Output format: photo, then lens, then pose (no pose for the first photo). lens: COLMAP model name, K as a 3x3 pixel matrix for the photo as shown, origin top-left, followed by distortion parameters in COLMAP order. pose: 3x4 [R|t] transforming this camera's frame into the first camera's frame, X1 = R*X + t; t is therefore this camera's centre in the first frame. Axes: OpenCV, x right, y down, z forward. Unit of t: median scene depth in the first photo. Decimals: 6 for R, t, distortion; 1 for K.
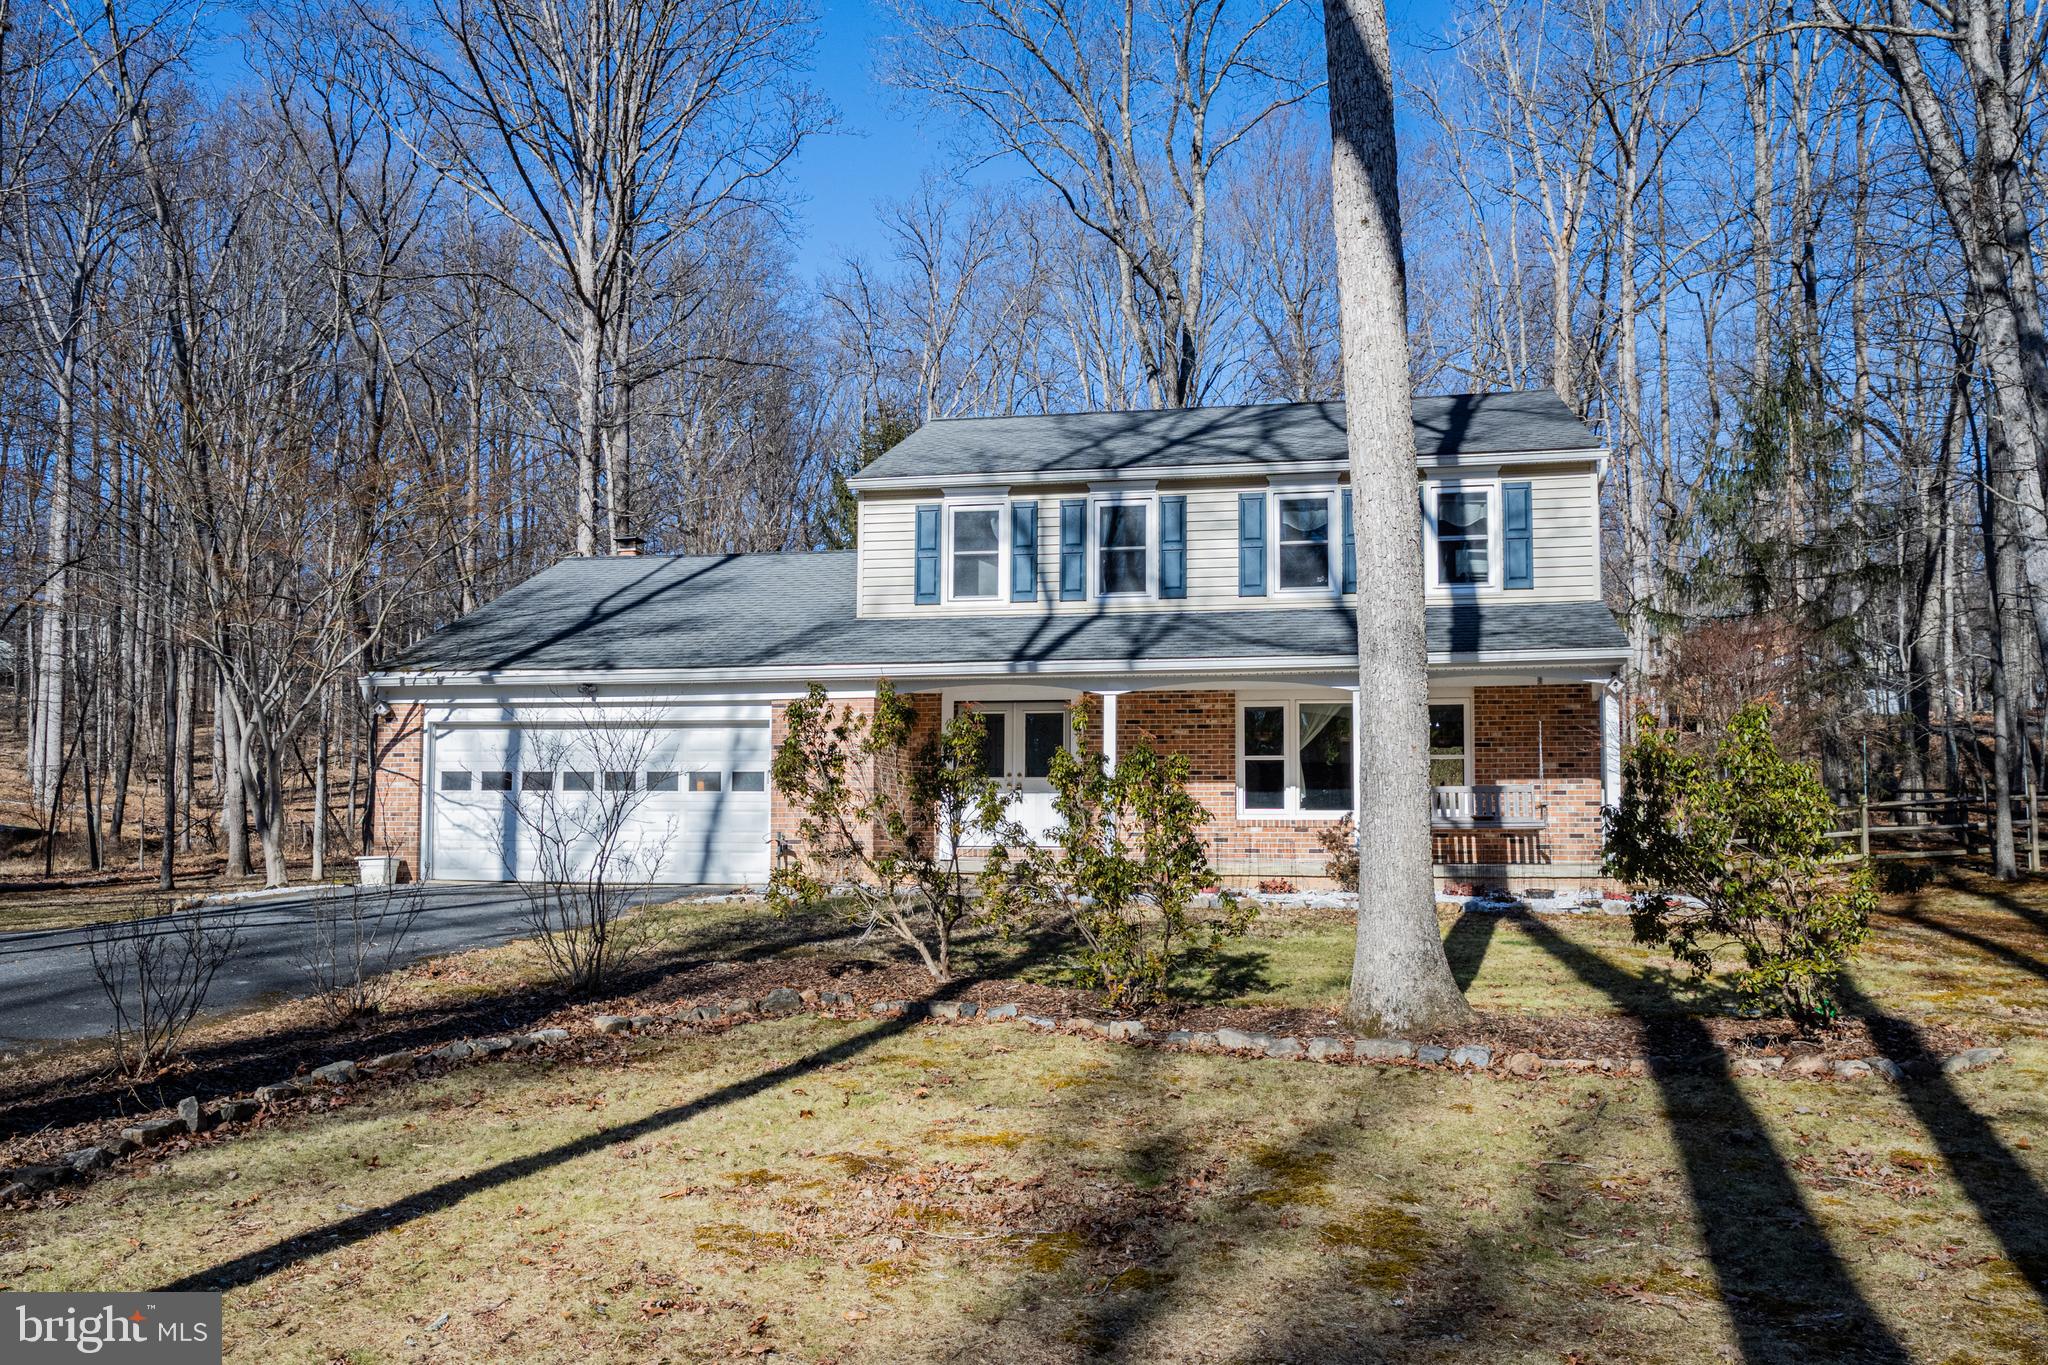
lens RADIAL K [[1551.5, 0, 1025.5], [0, 1551.5, 751.9], [0, 0, 1]] dist [-0.000328, -0.001418]
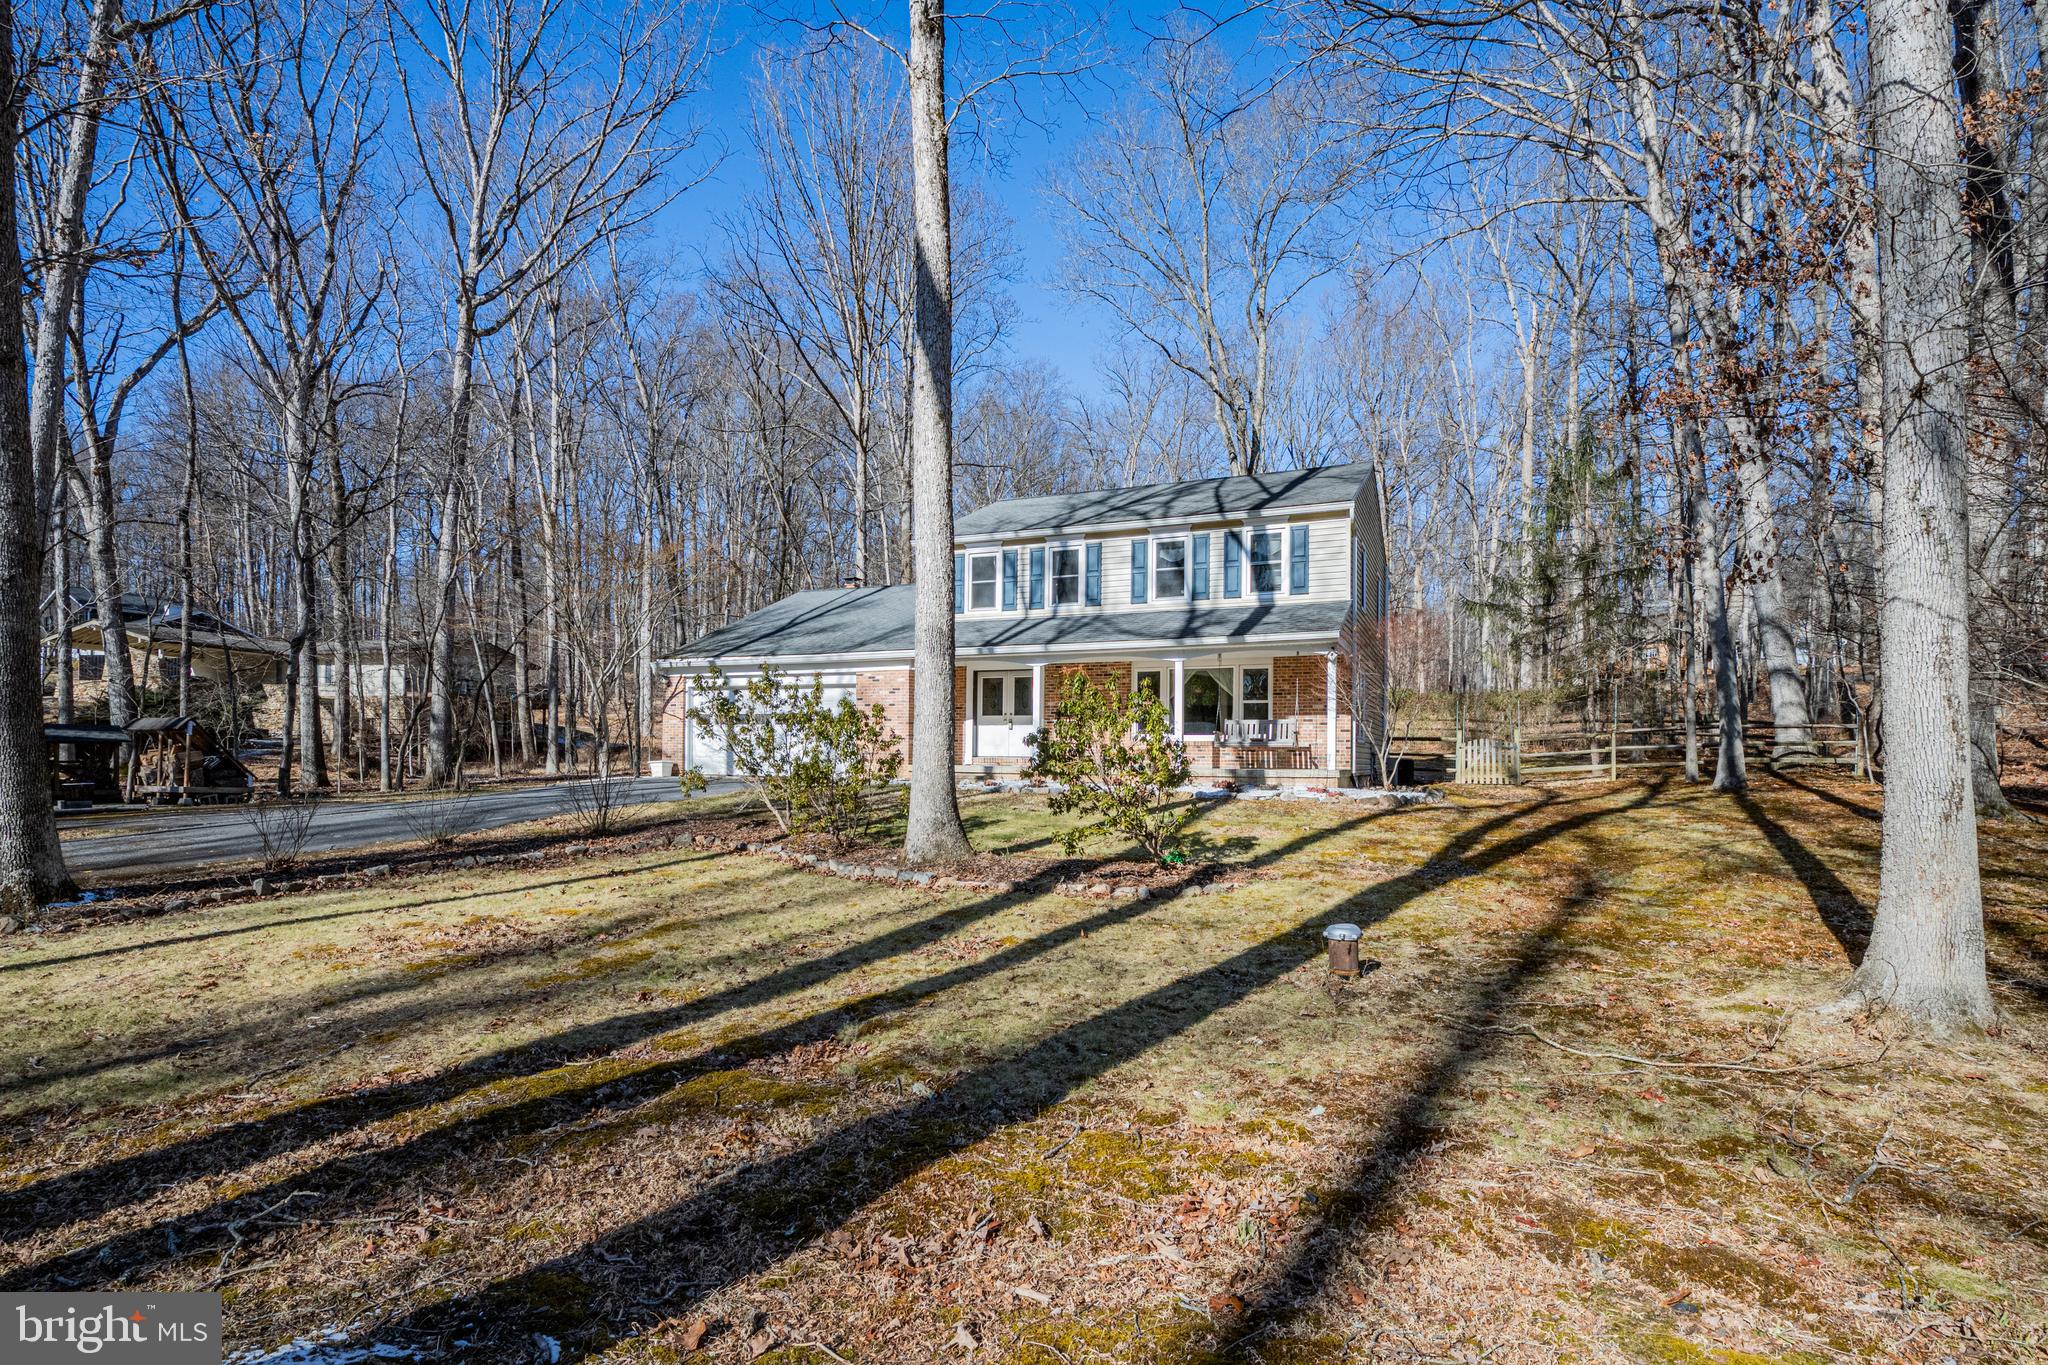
lens RADIAL K [[953.2, 0, 1064.4], [0, 953.2, 750.7], [0, 0, 1]] dist [-0.004401, -0.000128]
pose [[0.980506, 0.001411, -0.196484, 0.263421], [0.009393, 0.998494, 0.054043, -0.000834], [0.196264, -0.054835, 0.979017, -0.001340]]
